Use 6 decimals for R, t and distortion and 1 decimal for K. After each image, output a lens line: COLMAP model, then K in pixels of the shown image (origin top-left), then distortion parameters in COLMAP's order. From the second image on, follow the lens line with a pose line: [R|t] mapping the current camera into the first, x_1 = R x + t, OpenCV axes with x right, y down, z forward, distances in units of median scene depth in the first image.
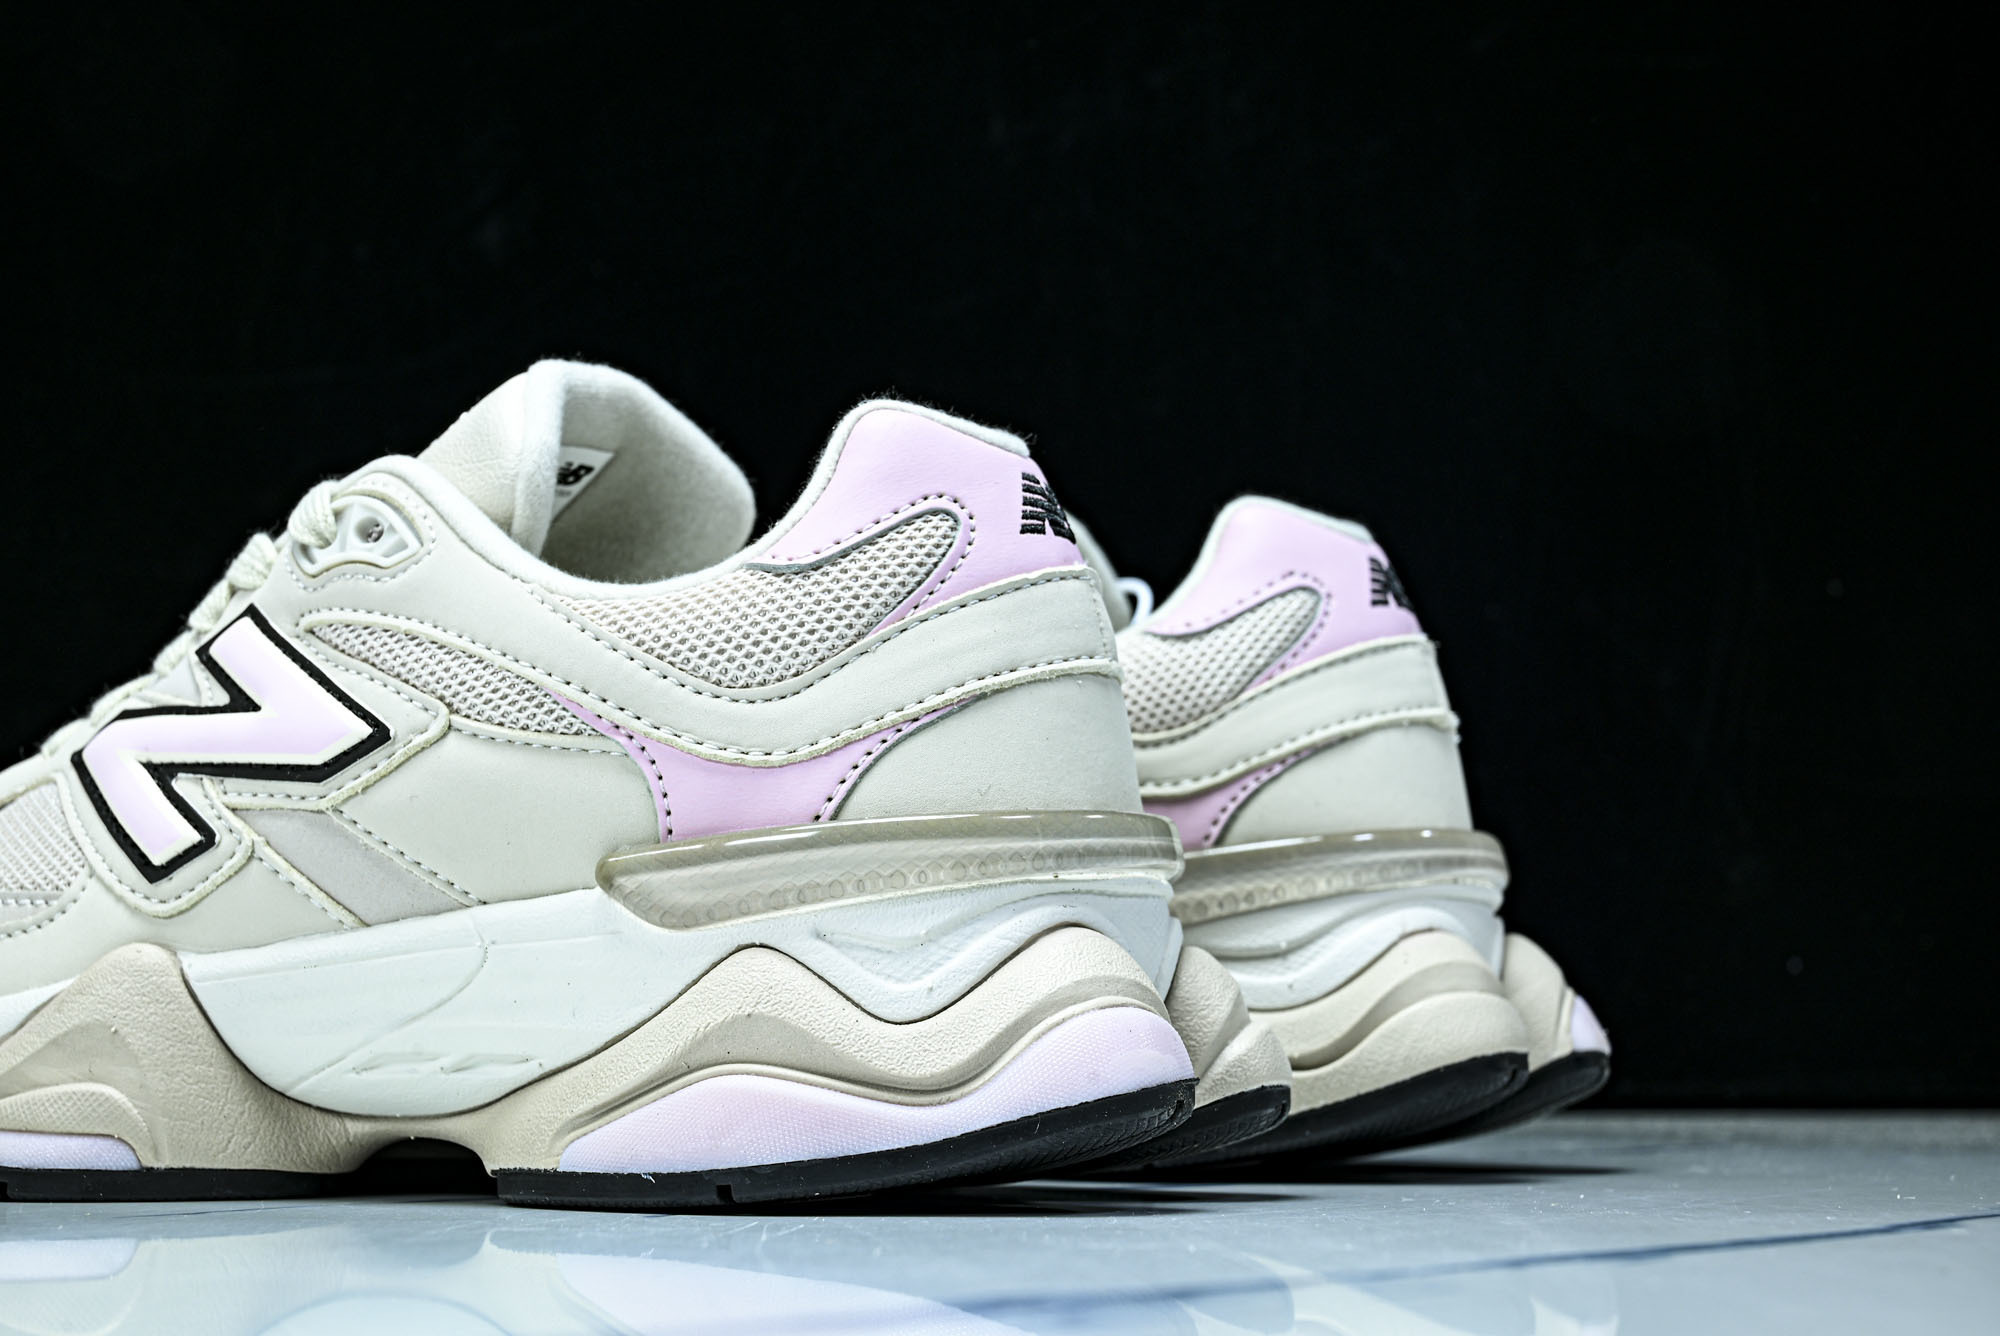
lens RADIAL K [[3140.6, 0, 989.4], [0, 3140.6, 689.5], [0, 0, 1]] dist [0.046834, 0.000000]
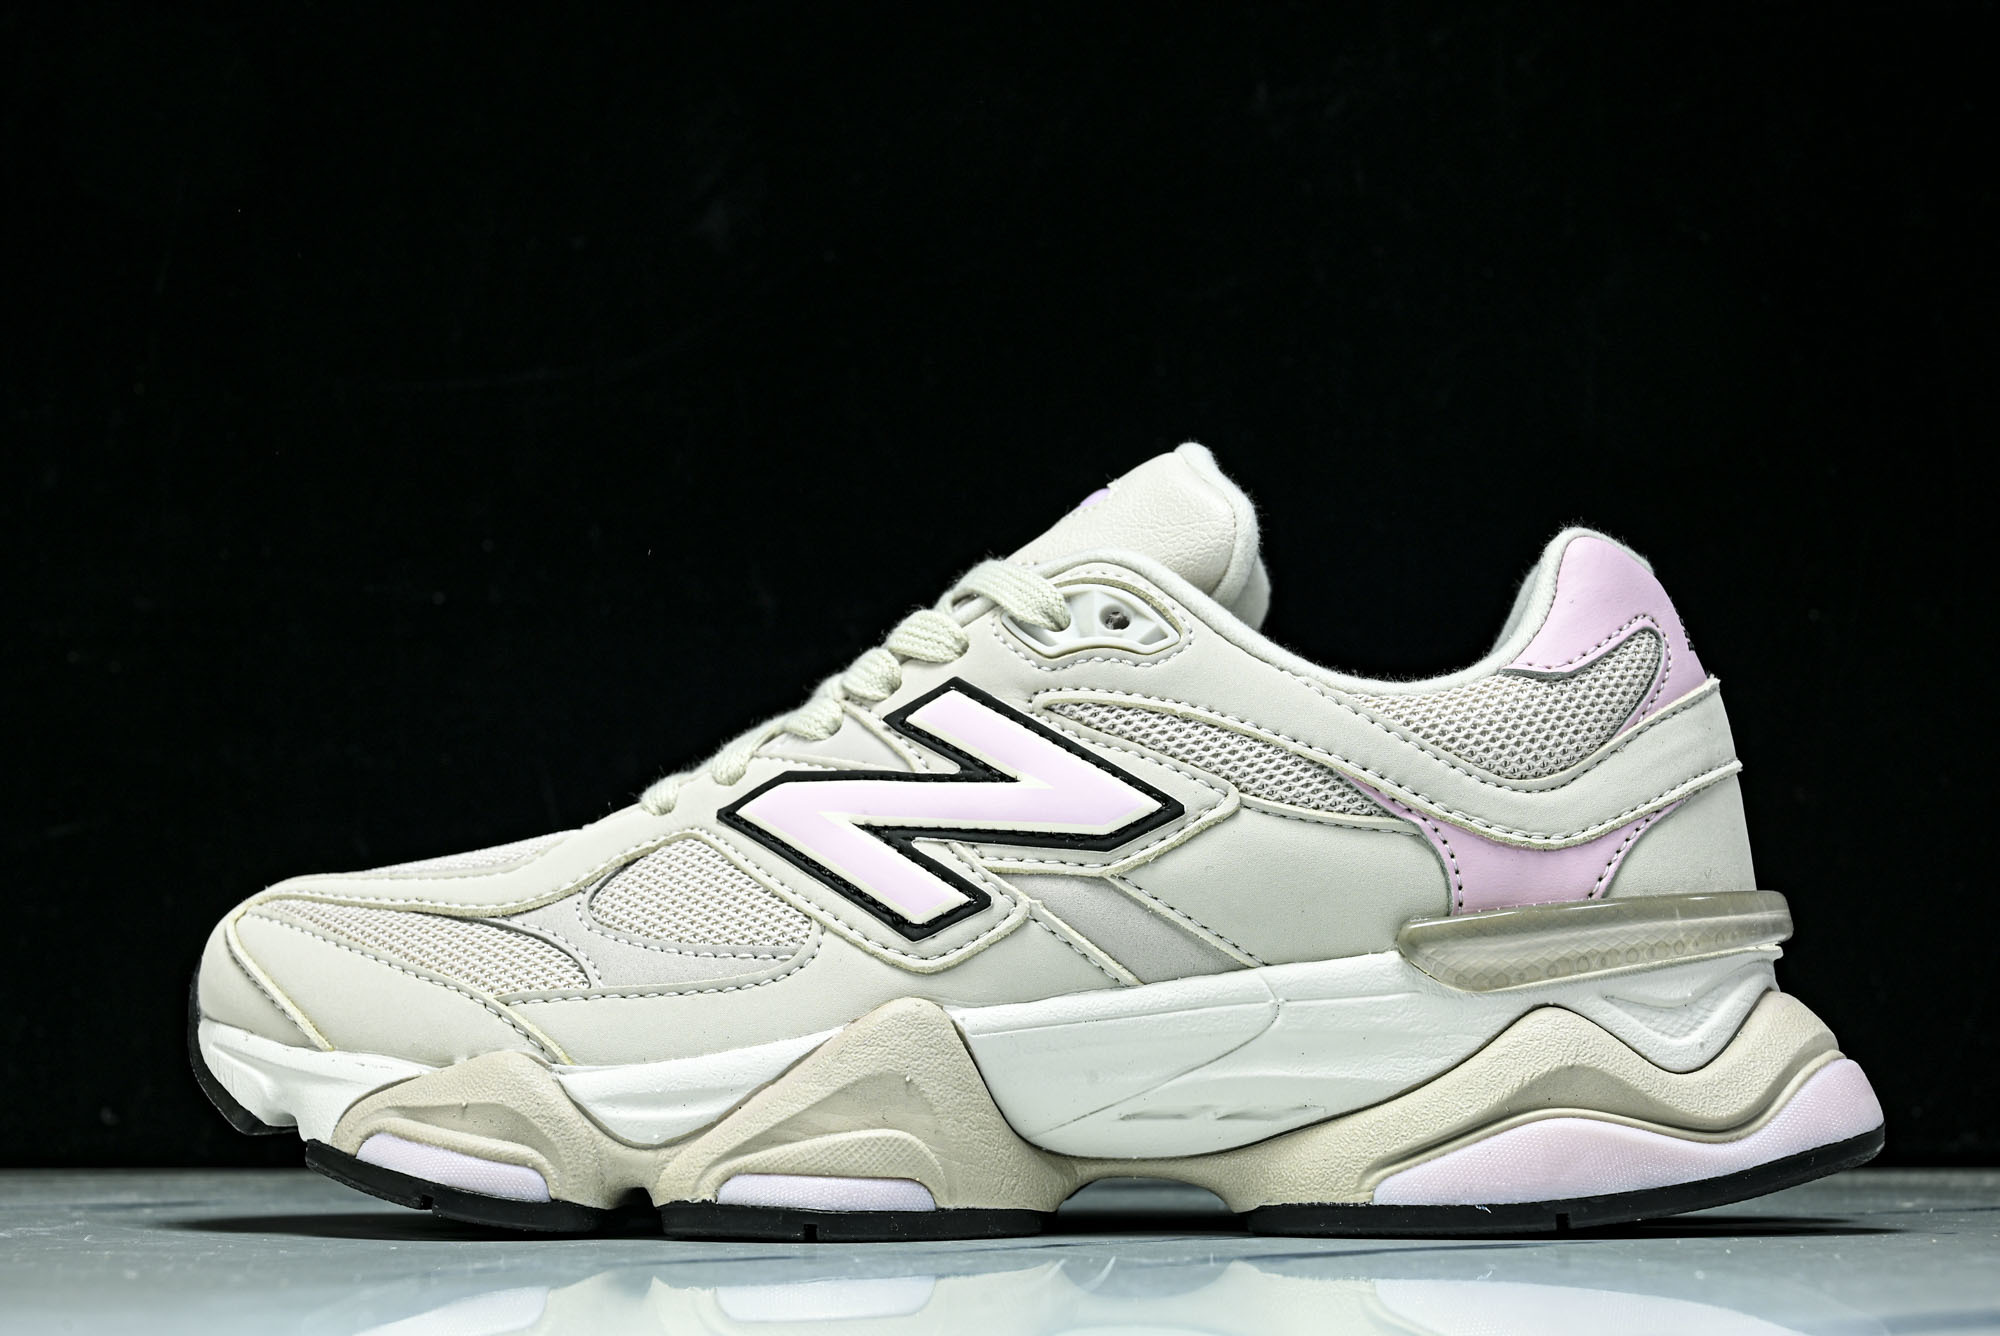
lens RADIAL K [[3403.4, 0, 1013.4], [0, 3403.4, 663.9], [0, 0, 1]] dist [0.046702, 0.000000]
pose [[0.930954, 0.039677, 0.362975, -0.674809], [-0.036430, 0.999211, -0.015790, -0.015380], [-0.363315, 0.001476, 0.931665, -0.084439]]
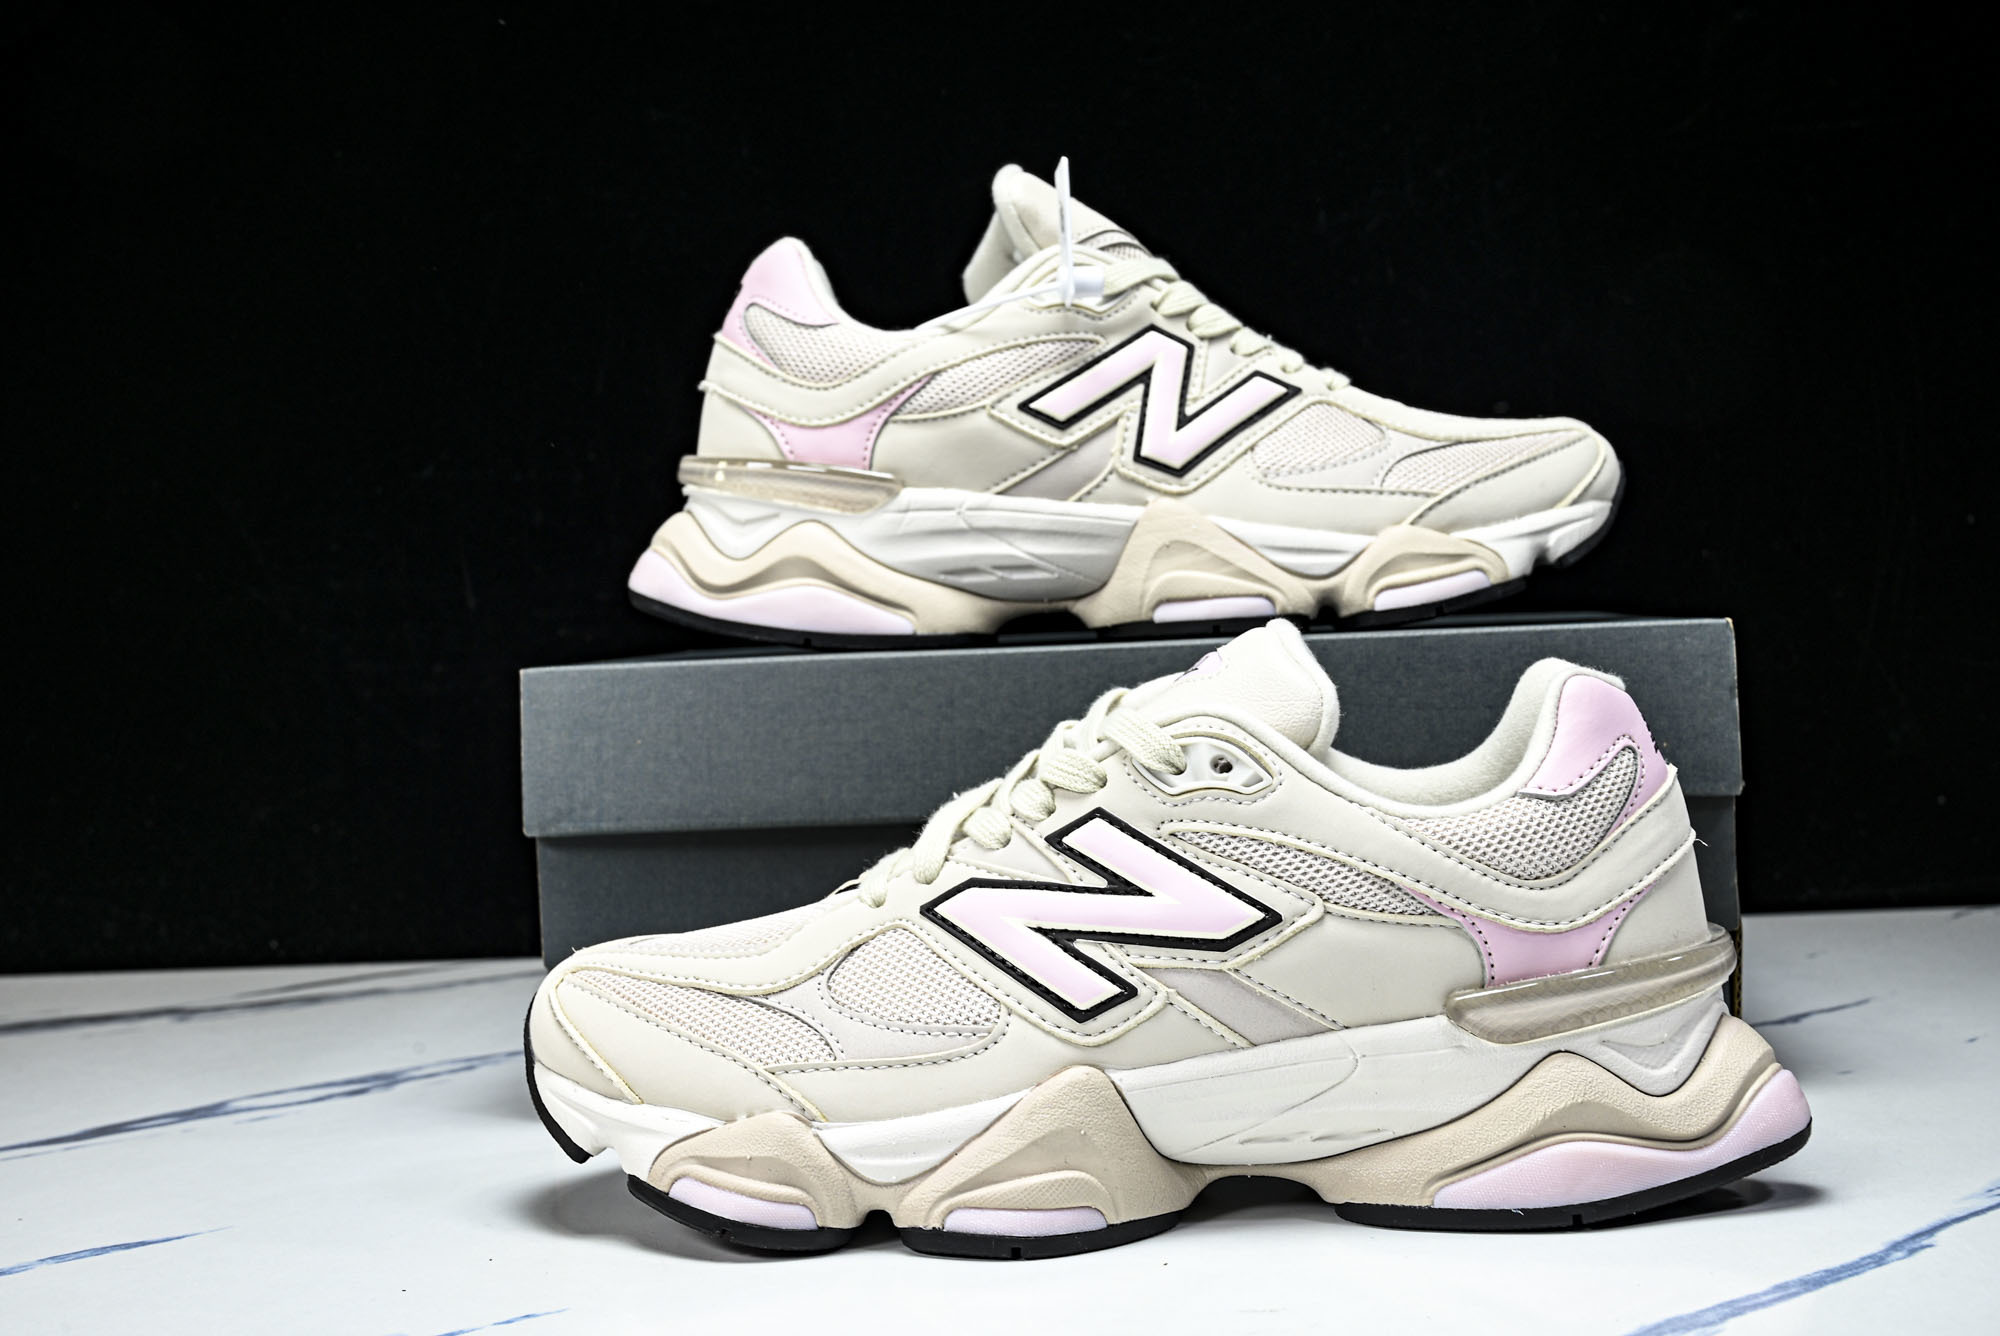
lens RADIAL K [[2653.4, 0, 998.1], [0, 2653.4, 655.8], [0, 0, 1]] dist [0.021862, 0.000000]
pose [[0.930705, -0.053123, 0.361892, -0.741472], [0.006362, 0.991598, 0.129197, -0.261705], [-0.365715, -0.117942, 0.923224, -0.062382]]
